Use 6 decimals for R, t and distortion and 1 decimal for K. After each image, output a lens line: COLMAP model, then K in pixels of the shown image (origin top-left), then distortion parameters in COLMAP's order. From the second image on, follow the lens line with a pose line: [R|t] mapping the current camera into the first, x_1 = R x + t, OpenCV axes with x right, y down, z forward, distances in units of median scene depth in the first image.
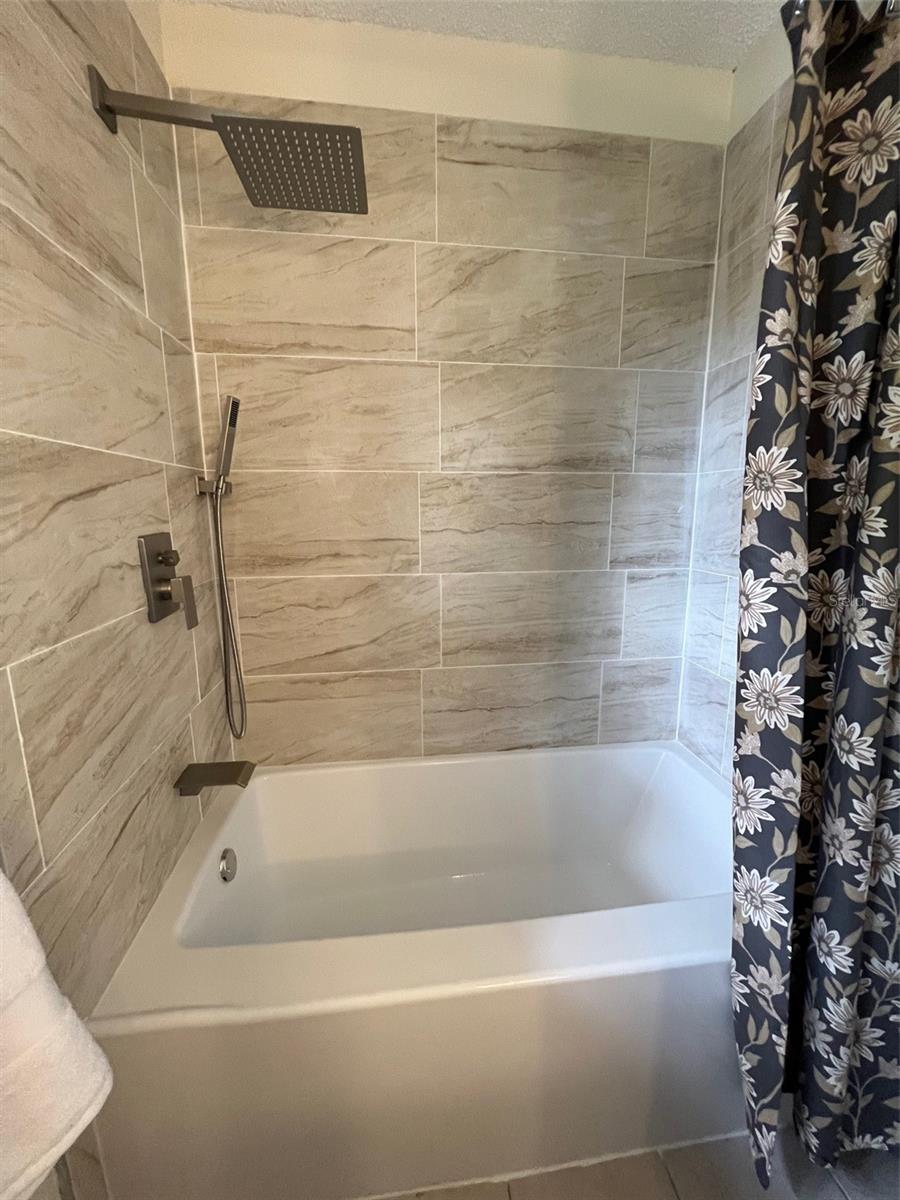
lens RADIAL K [[479.0, 0, 451.9], [0, 479.0, 596.9], [0, 0, 1]] dist [-0.003997, -0.000405]
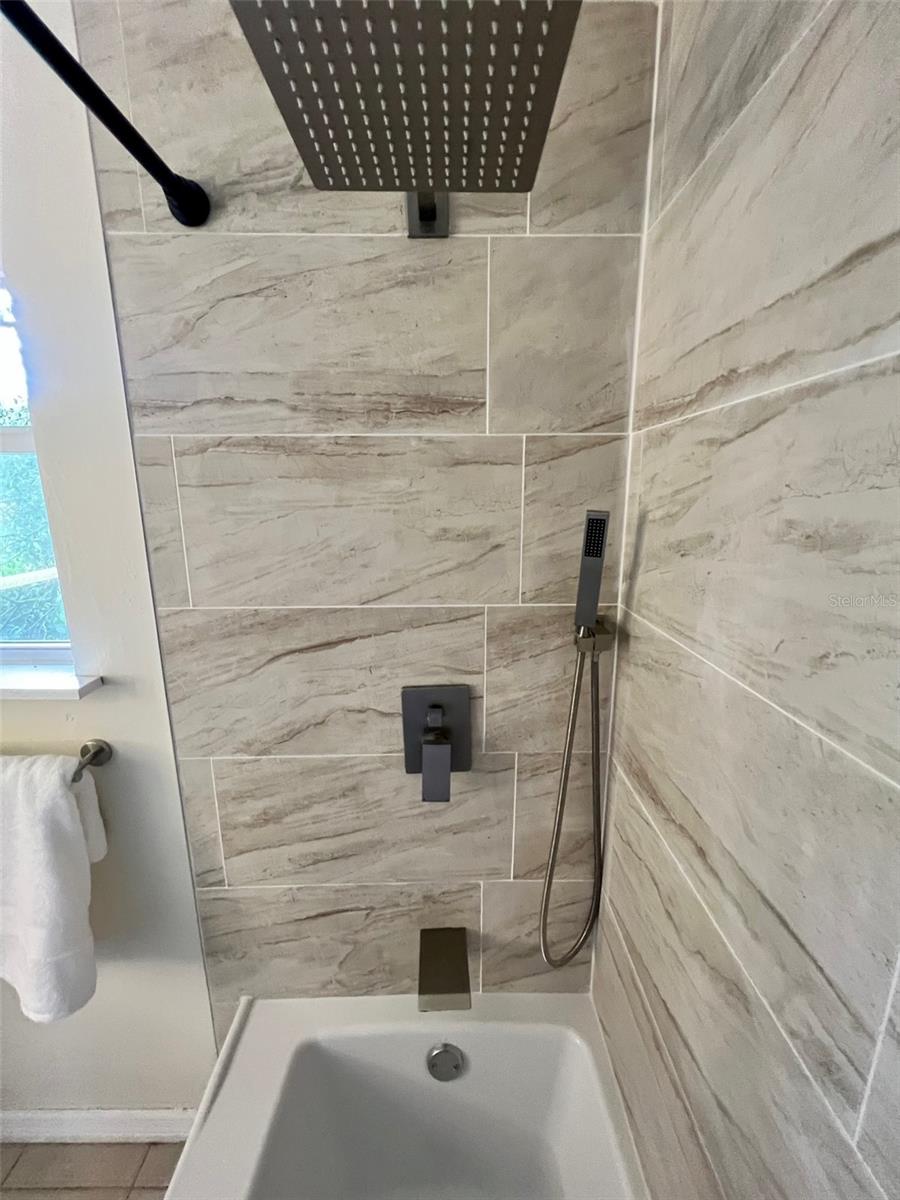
lens RADIAL K [[479.0, 0, 452.9], [0, 479.0, 599.1], [0, 0, 1]] dist [-0.003997, -0.000405]
pose [[-0.108450, 0.219694, -0.969522, 0.163076], [-0.182488, 0.954301, 0.236658, -0.396832], [0.977209, 0.202592, -0.063402, 0.831811]]
